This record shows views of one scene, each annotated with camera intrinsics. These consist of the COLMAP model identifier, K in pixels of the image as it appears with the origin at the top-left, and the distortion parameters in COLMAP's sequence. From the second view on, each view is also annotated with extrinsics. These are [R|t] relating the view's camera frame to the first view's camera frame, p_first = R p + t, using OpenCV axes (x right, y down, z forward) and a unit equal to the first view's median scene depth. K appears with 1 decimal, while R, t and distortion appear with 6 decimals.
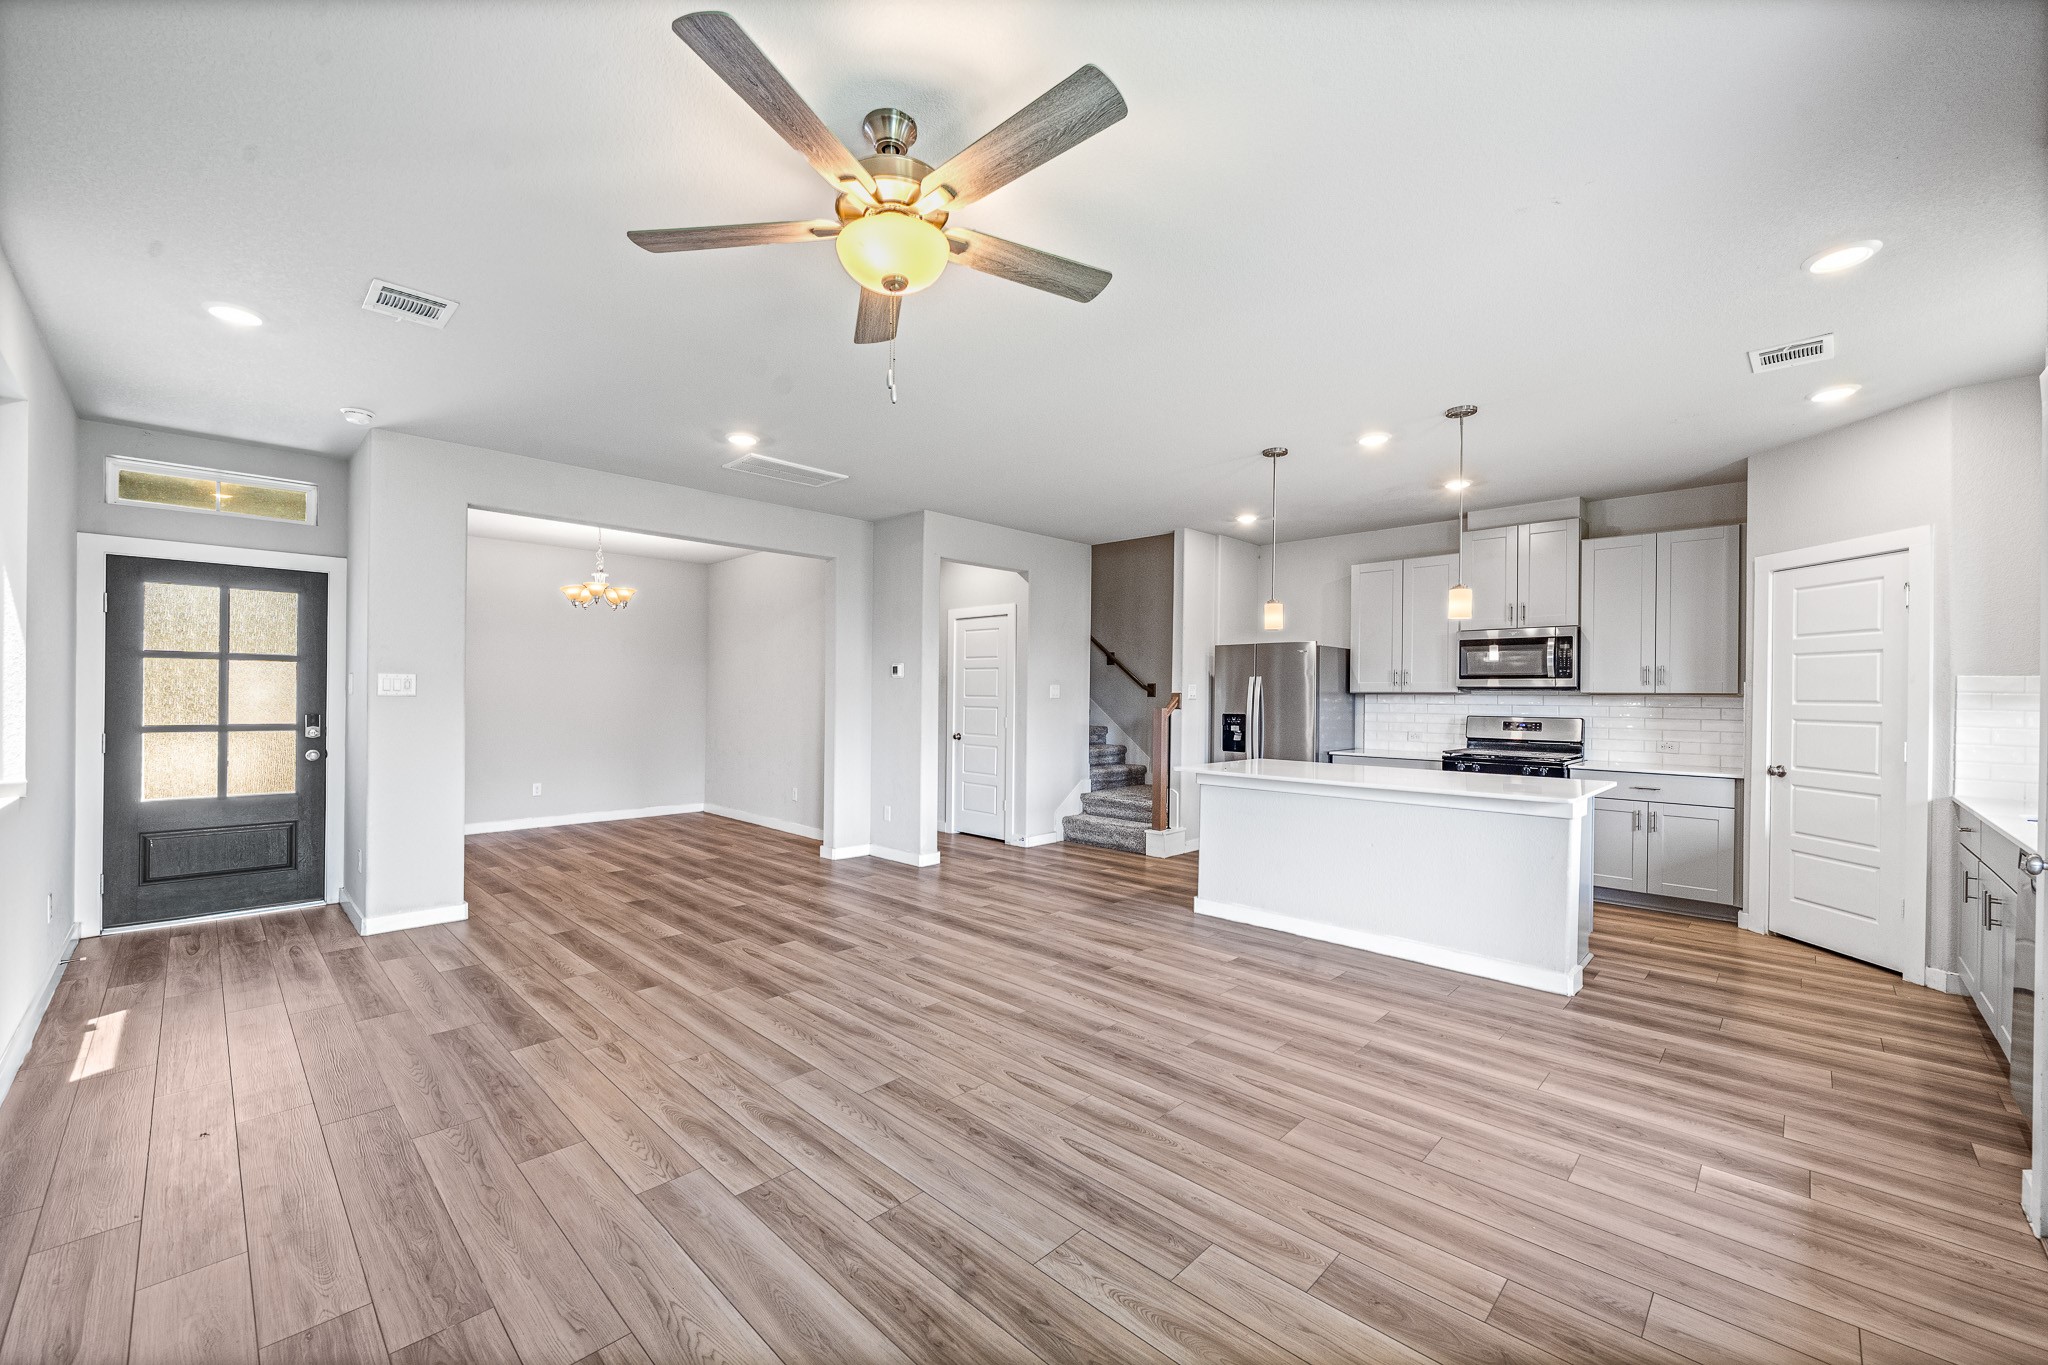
lens RADIAL K [[806.8, 0, 1025.7], [0, 806.8, 693.8], [0, 0, 1]] dist [-0.003990, -0.000378]
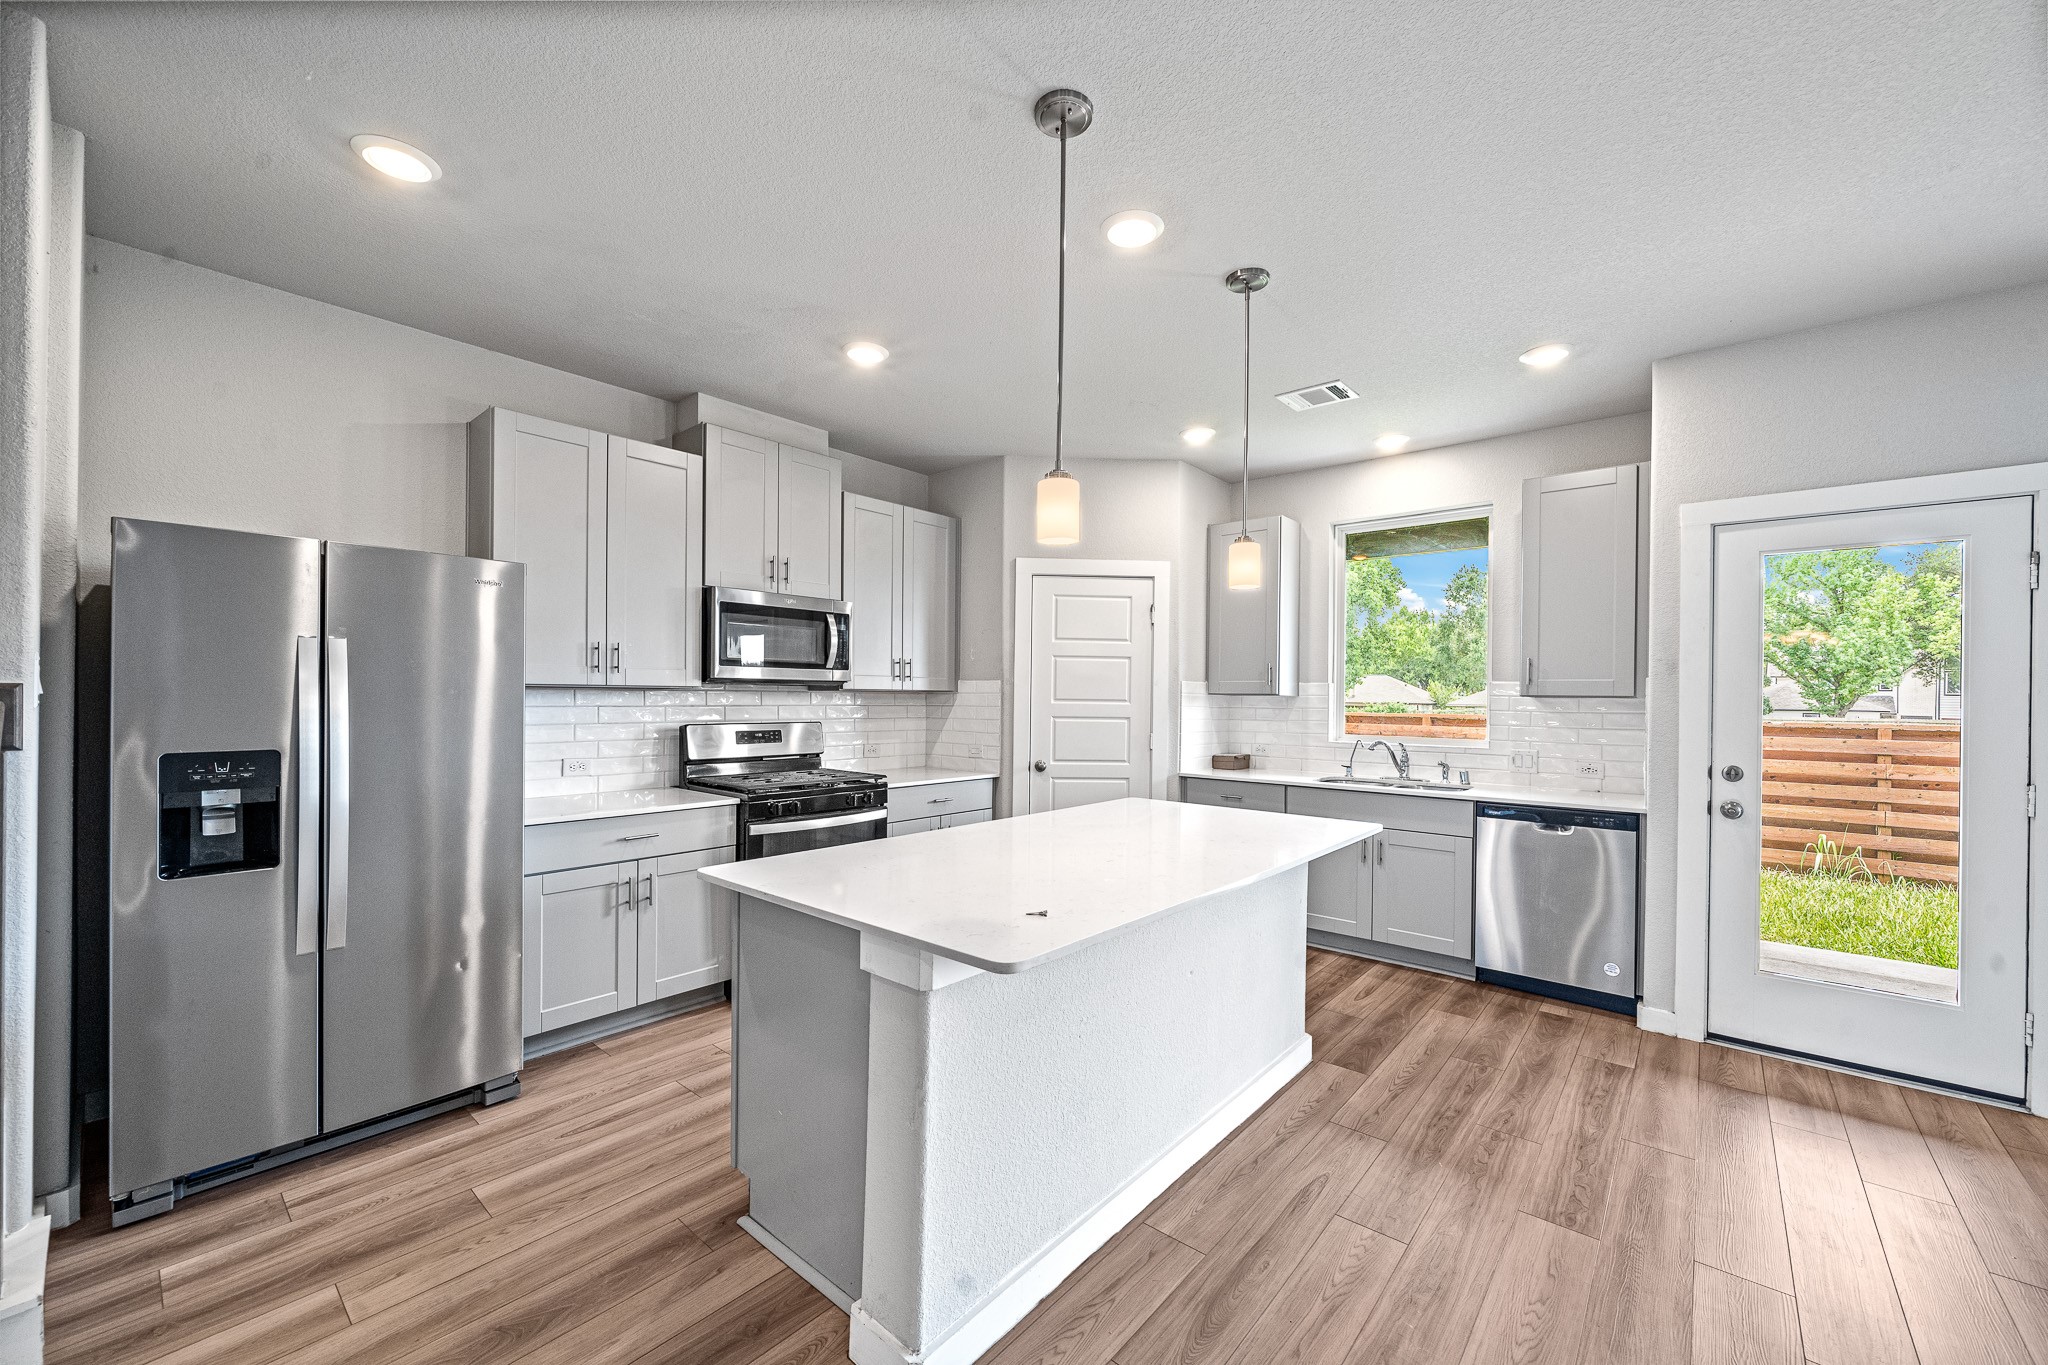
lens RADIAL K [[806.8, 0, 1025.7], [0, 806.8, 693.8], [0, 0, 1]] dist [-0.003990, -0.000378]
pose [[-0.069653, -0.009411, 0.997527, -0.096605], [-0.014469, 0.999860, 0.008423, -0.006177], [-0.997466, -0.013846, -0.069779, 0.956796]]
